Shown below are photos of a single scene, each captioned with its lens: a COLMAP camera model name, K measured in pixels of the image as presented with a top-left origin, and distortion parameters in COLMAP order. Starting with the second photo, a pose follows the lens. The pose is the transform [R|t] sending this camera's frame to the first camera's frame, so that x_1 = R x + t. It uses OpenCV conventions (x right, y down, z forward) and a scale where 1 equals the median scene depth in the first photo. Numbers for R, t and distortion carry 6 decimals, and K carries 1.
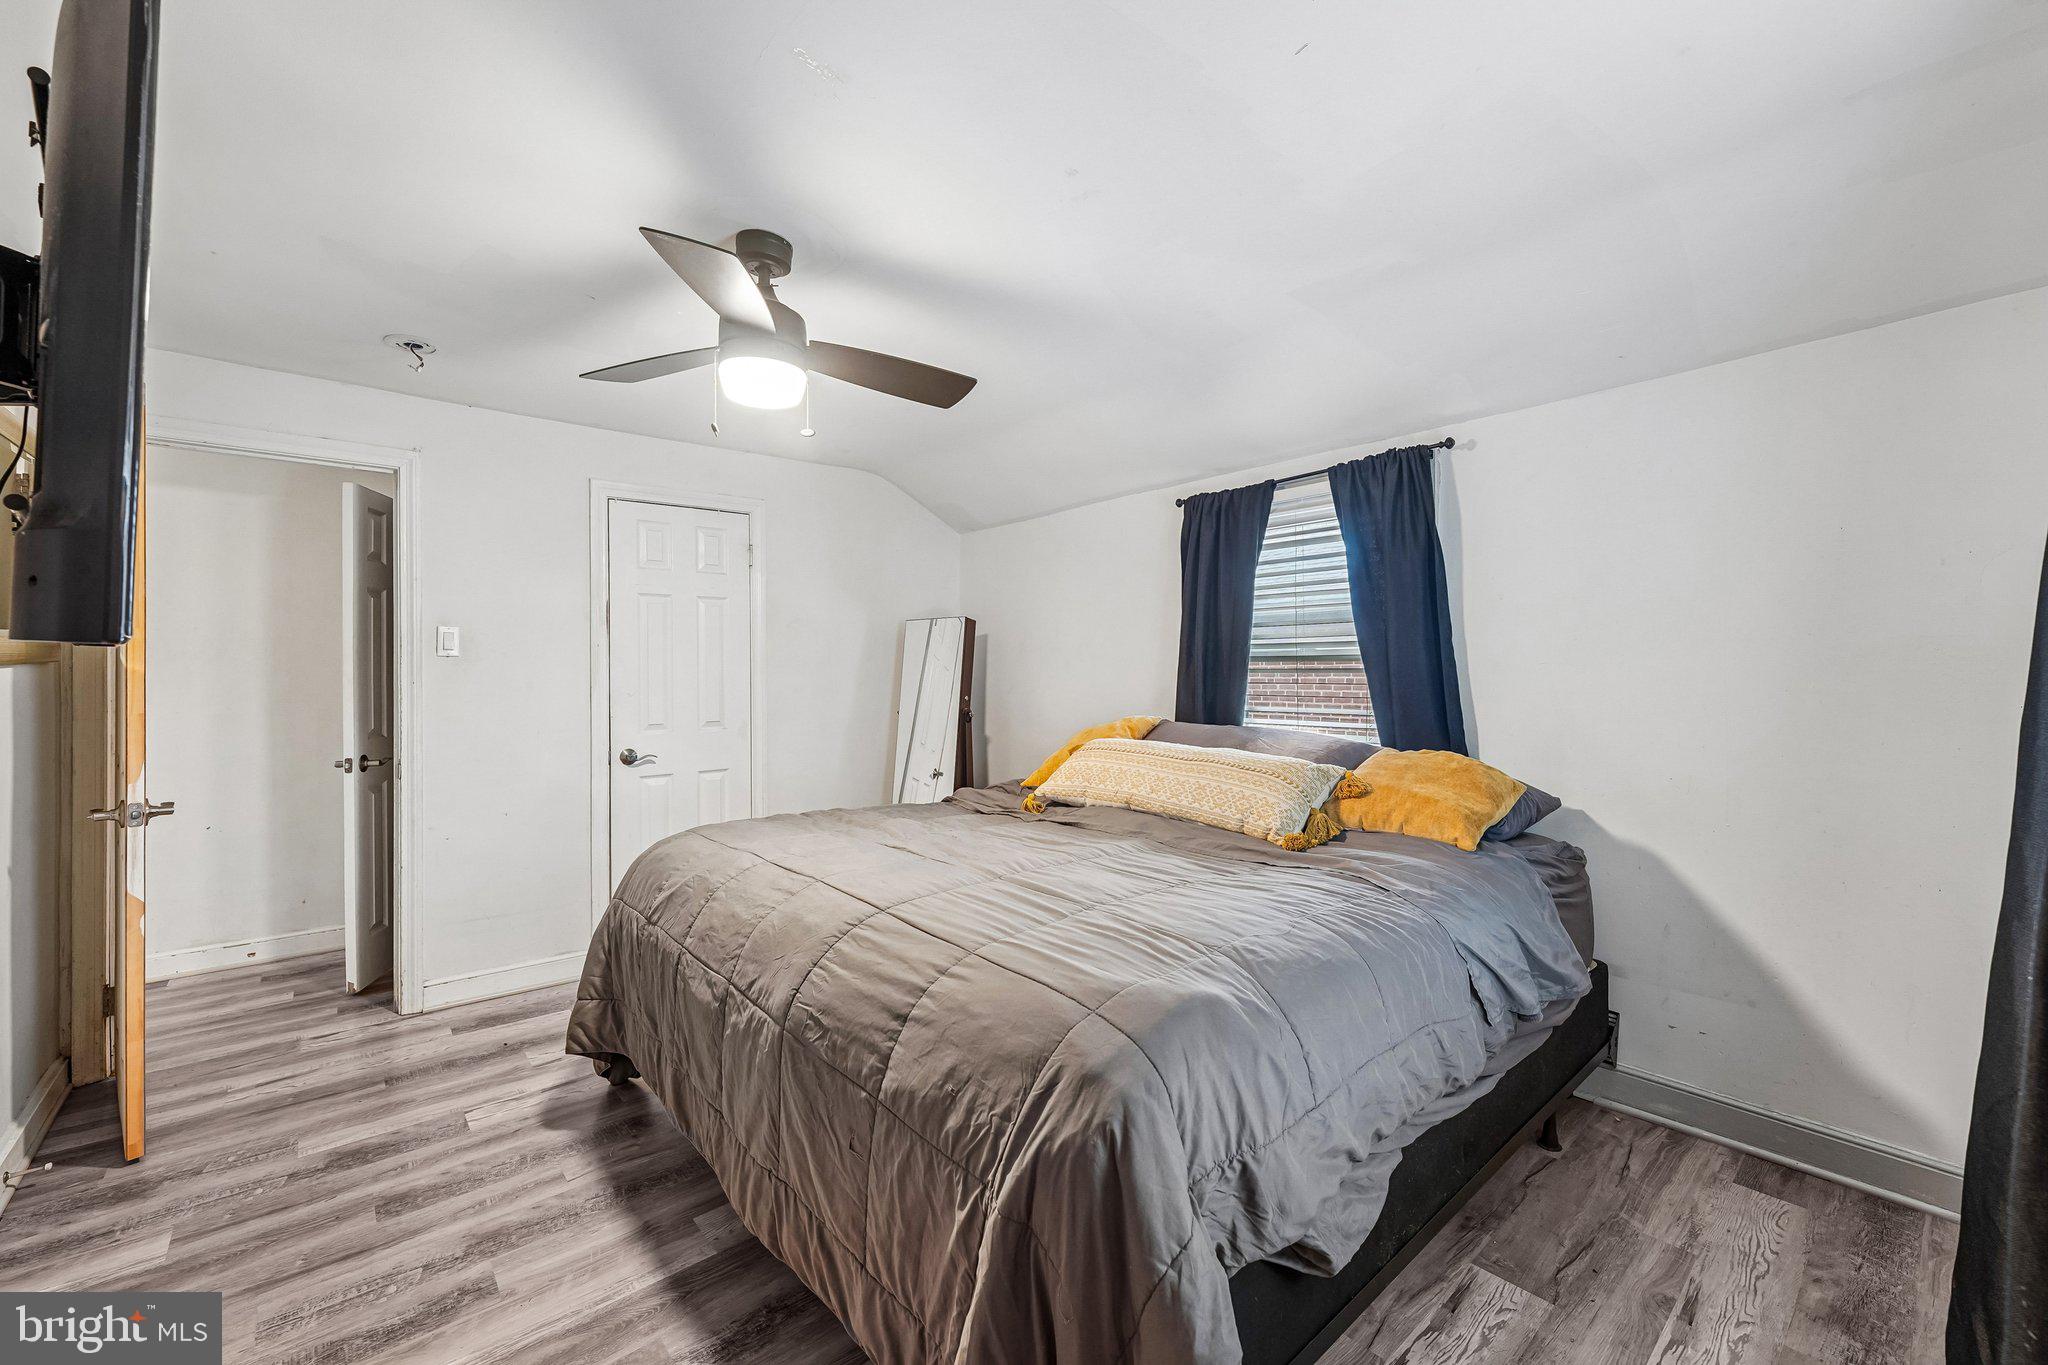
lens RADIAL K [[825.8, 0, 1025.5], [0, 825.8, 676.4], [0, 0, 1]] dist [-0.001421, 0.000183]
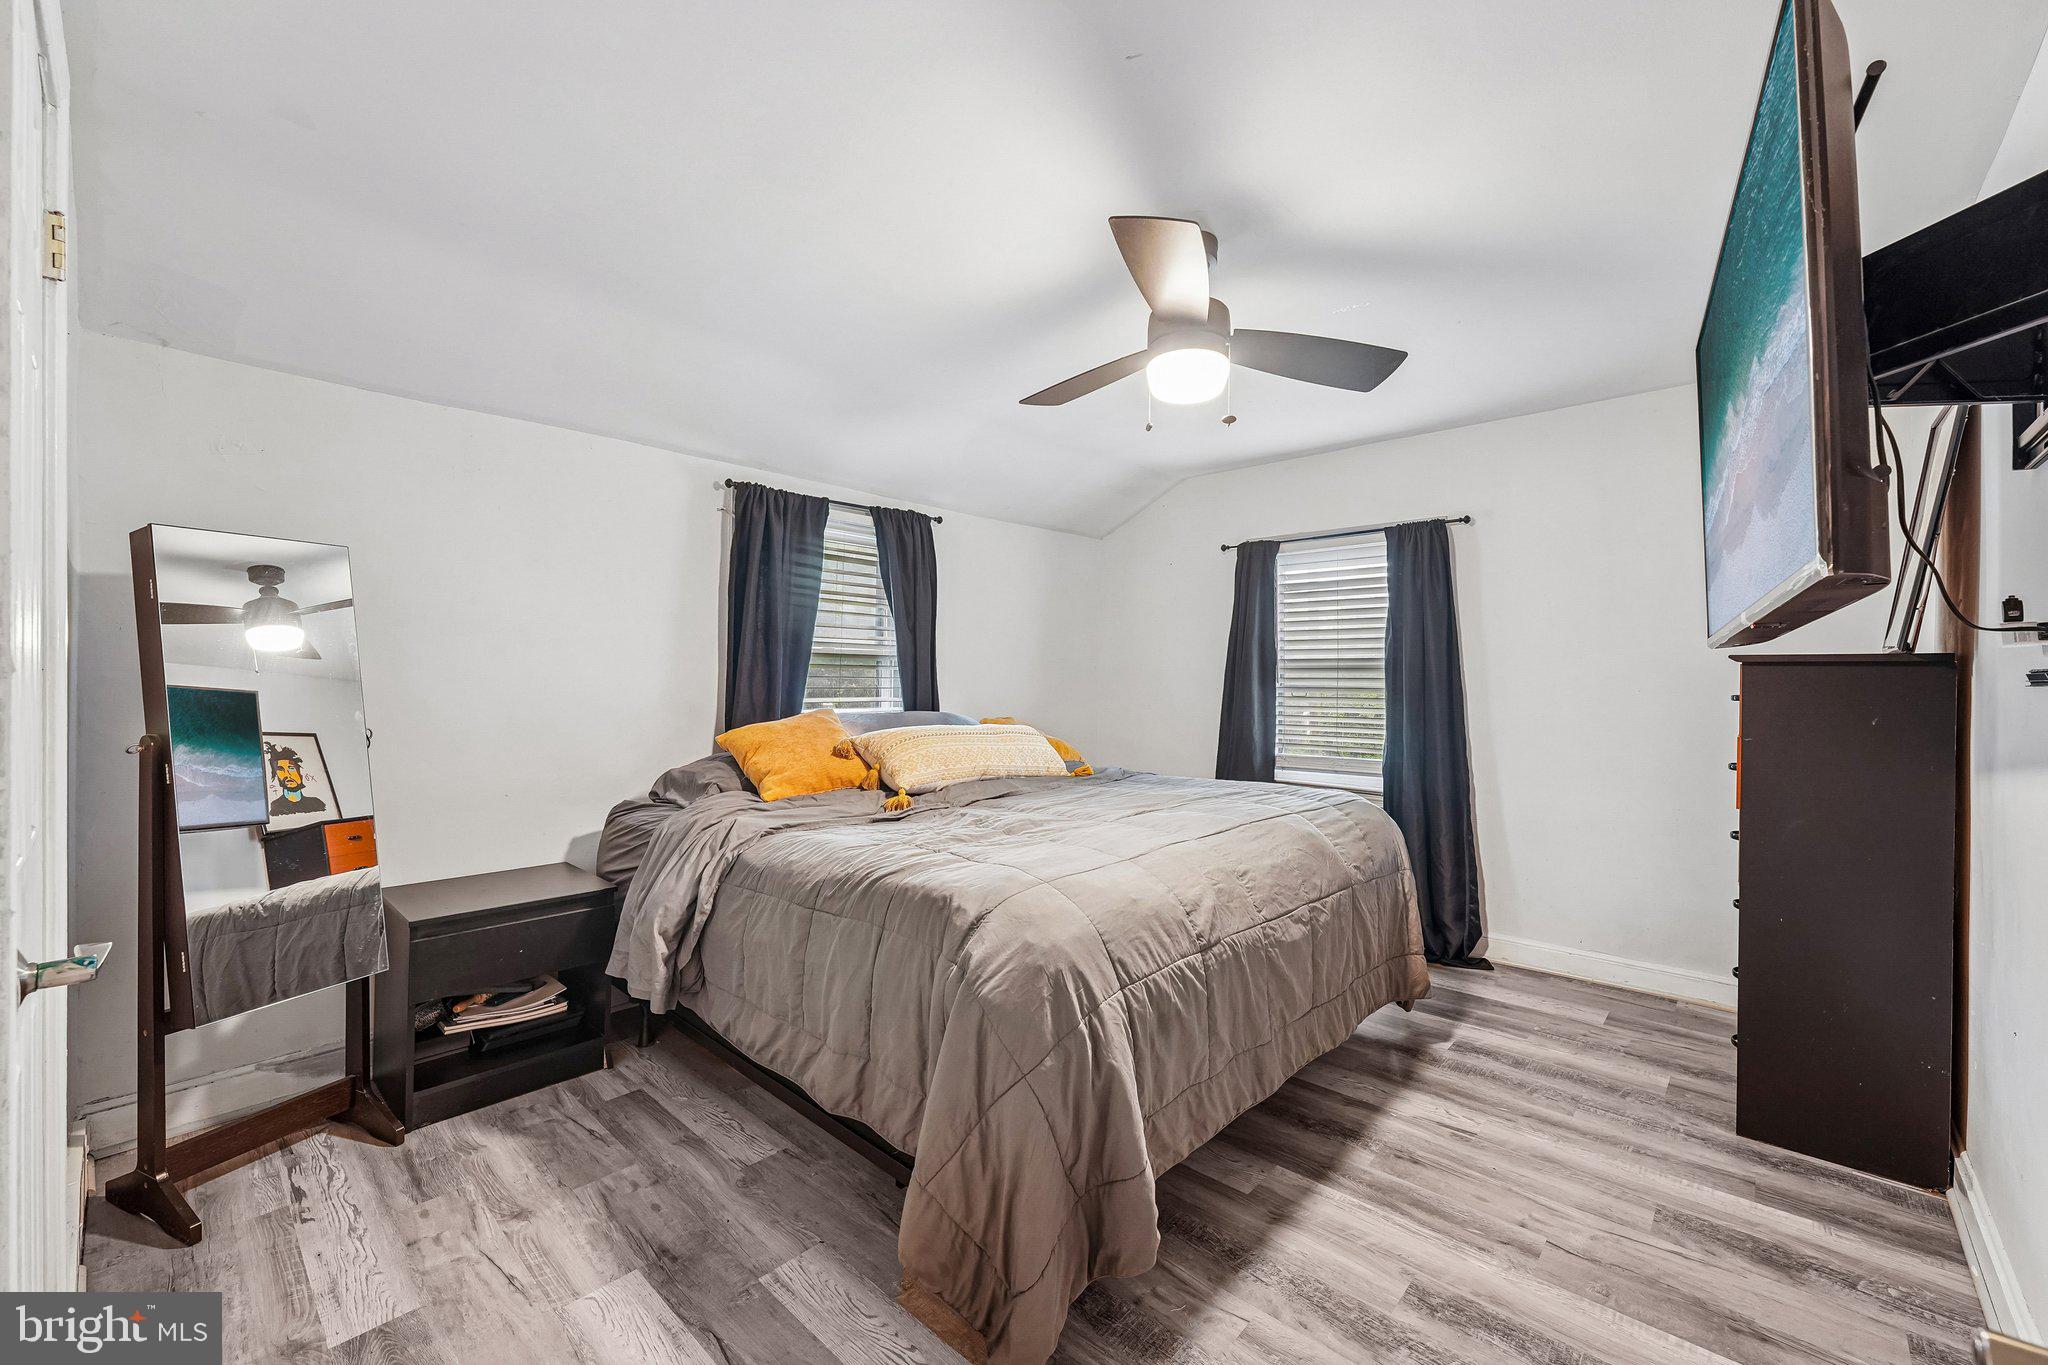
lens RADIAL K [[825.8, 0, 1026.2], [0, 825.8, 675.9], [0, 0, 1]] dist [-0.001421, 0.000183]
pose [[-0.118787, 0.005188, 0.992906, -1.415857], [0.000866, 0.999987, -0.005122, 0.020355], [-0.992919, 0.000251, -0.118790, 1.420706]]
